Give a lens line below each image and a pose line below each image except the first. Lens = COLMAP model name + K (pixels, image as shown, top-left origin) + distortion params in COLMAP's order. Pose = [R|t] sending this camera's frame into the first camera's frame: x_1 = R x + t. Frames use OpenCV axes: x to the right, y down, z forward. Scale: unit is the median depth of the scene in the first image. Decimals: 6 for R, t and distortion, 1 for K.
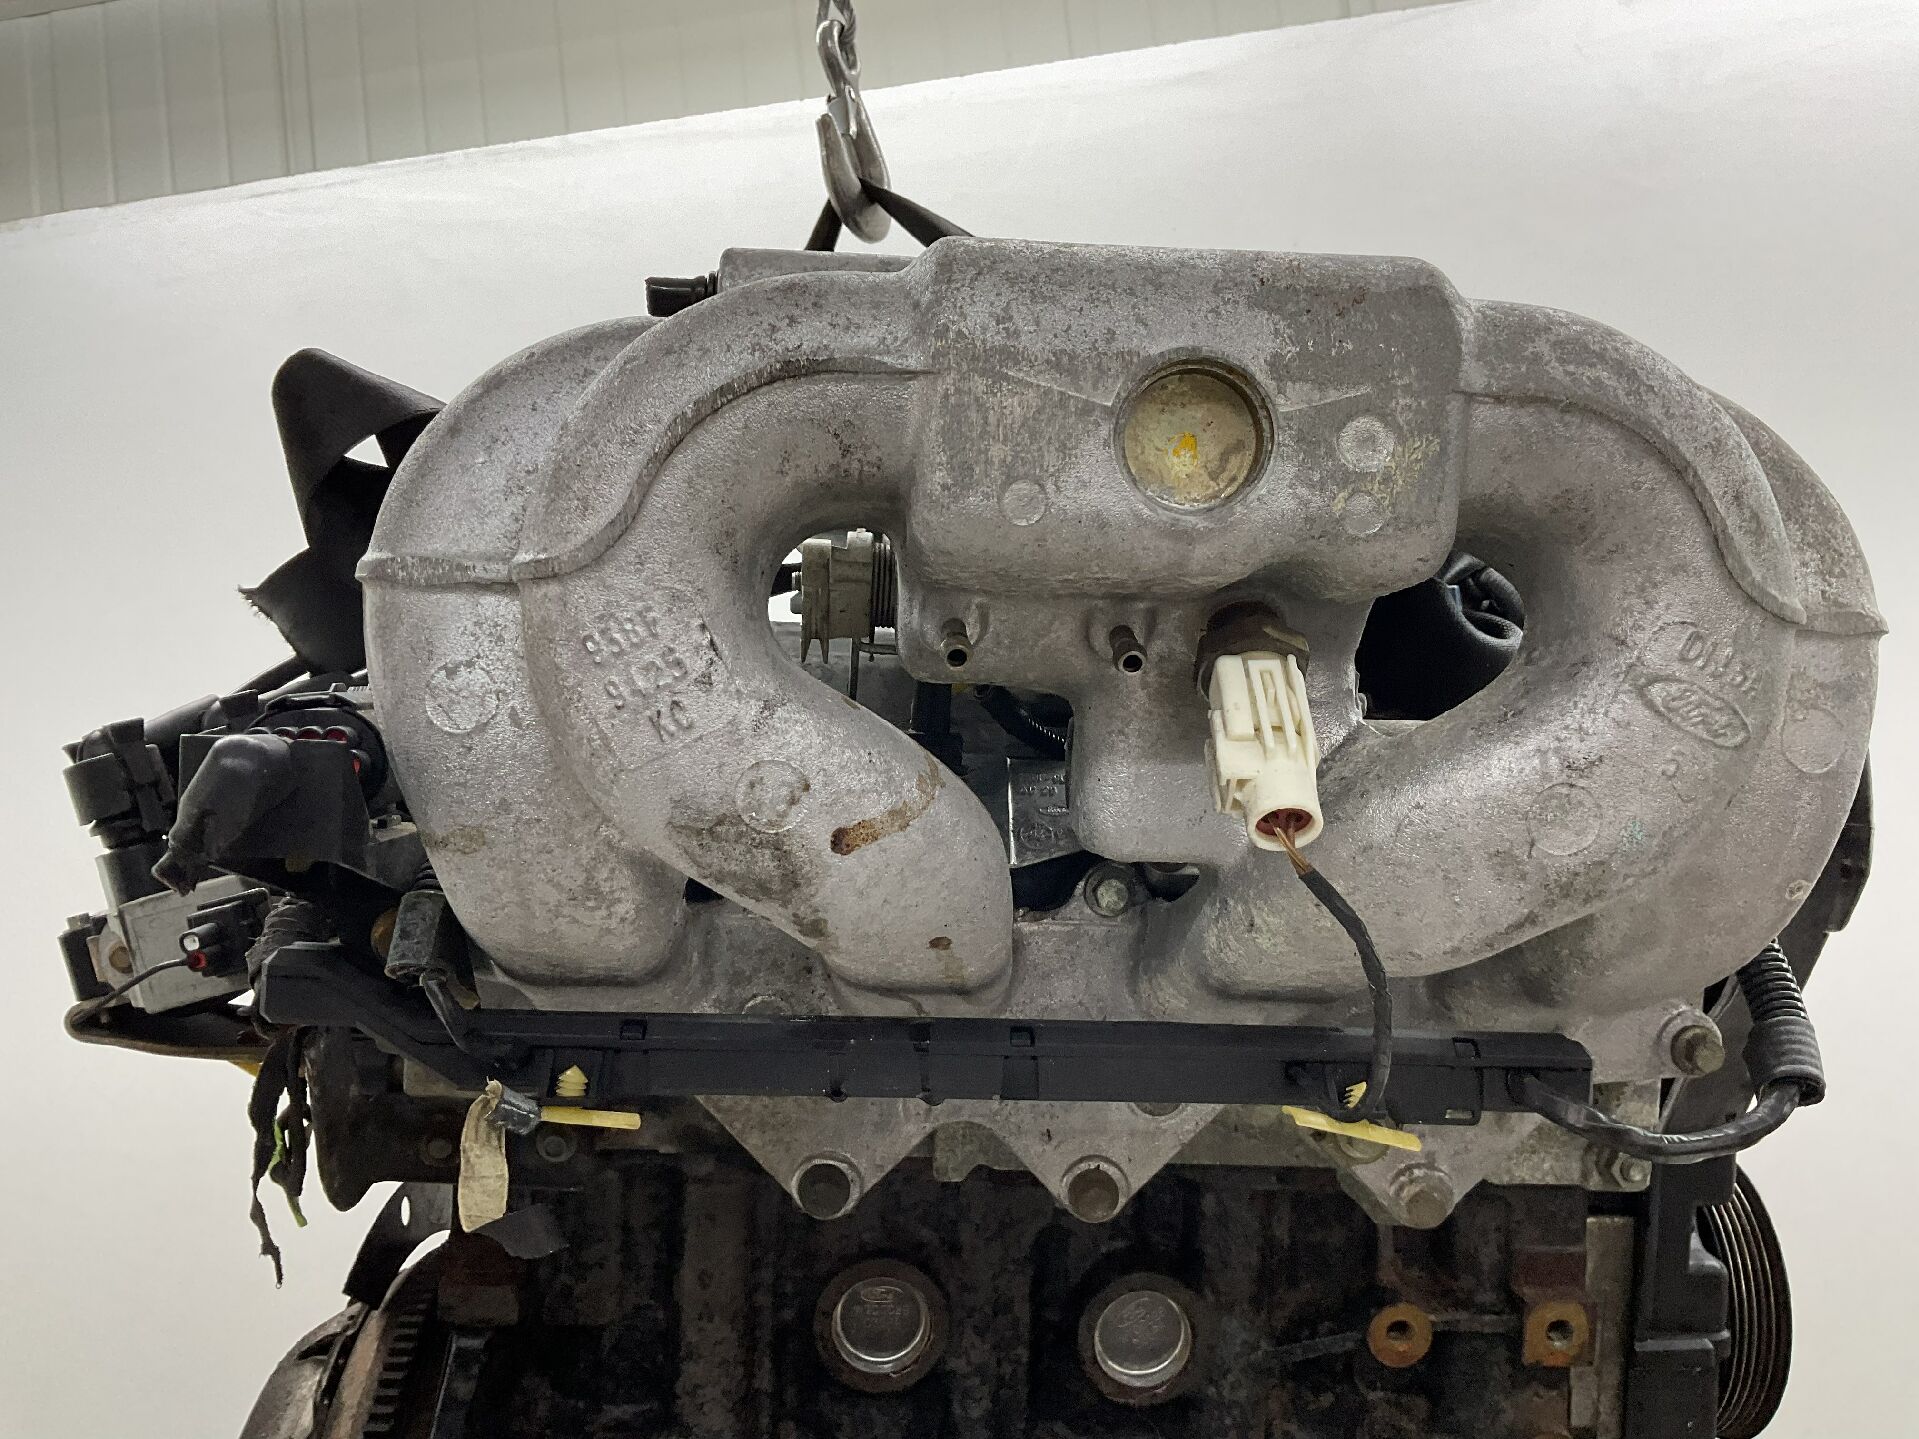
lens RADIAL K [[1642.2, 0, 959.5], [0, 1642.2, 719.5], [0, 0, 1]] dist [0.127909, -0.345955]
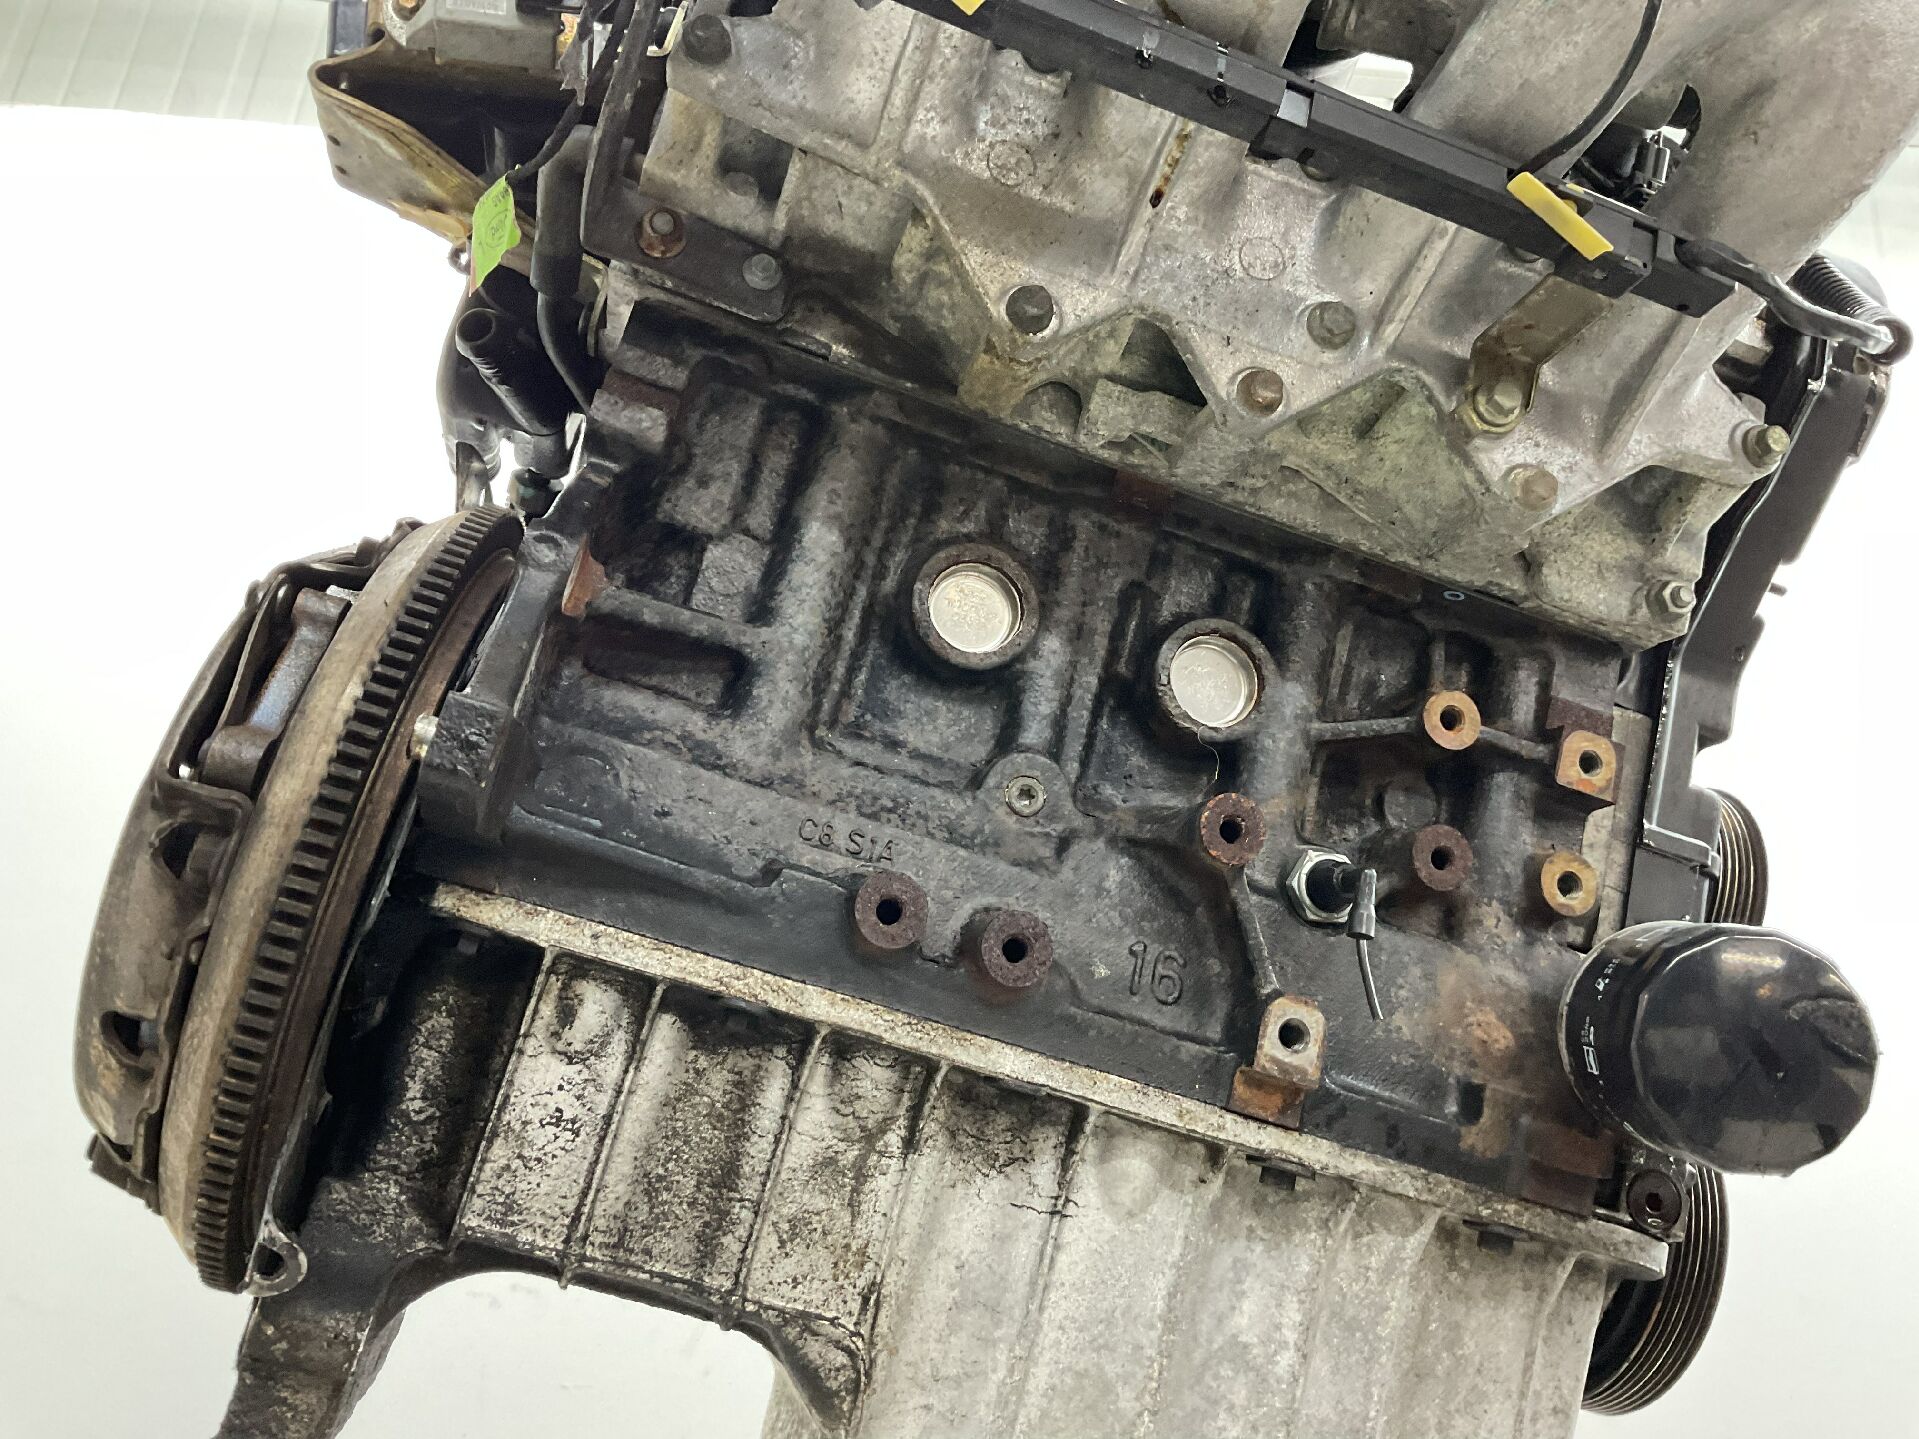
lens RADIAL K [[1599.4, 0, 959.5], [0, 1599.4, 719.5], [0, 0, 1]] dist [0.127804, -0.316861]
pose [[0.960717, 0.256102, 0.106928, -0.240299], [-0.213554, 0.928253, -0.304533, 1.217131], [-0.177248, 0.269735, 0.946481, 0.124223]]
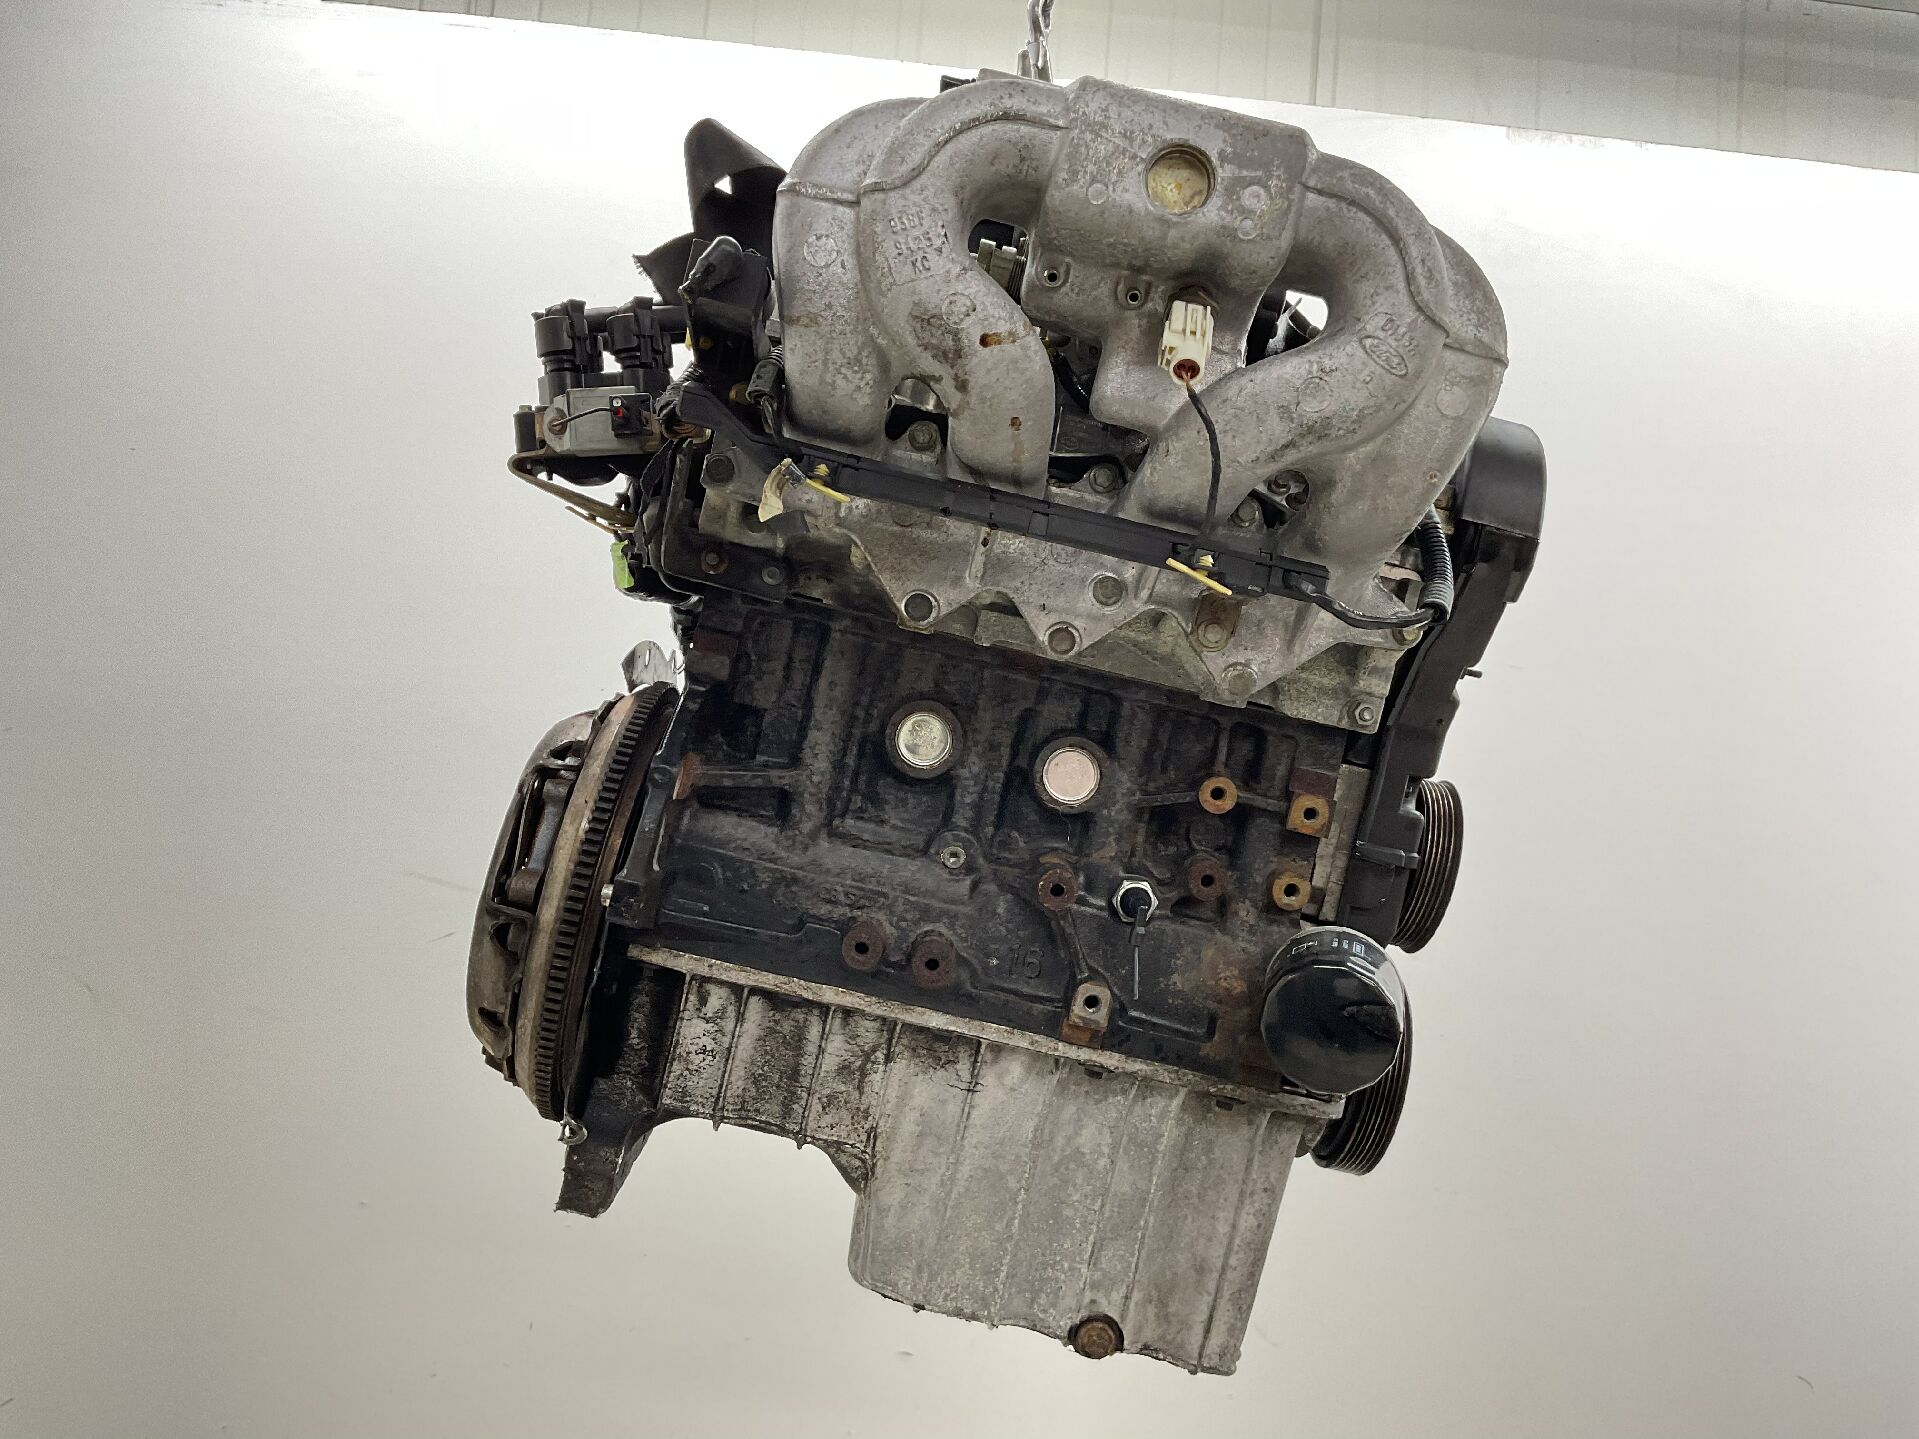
lens RADIAL K [[1599.4, 0, 959.5], [0, 1599.4, 719.5], [0, 0, 1]] dist [0.127804, -0.316861]
pose [[0.980573, 0.194198, -0.027624, 0.051136], [-0.194507, 0.980860, -0.008947, 0.582881], [0.025358, 0.014146, 0.999578, -1.102019]]
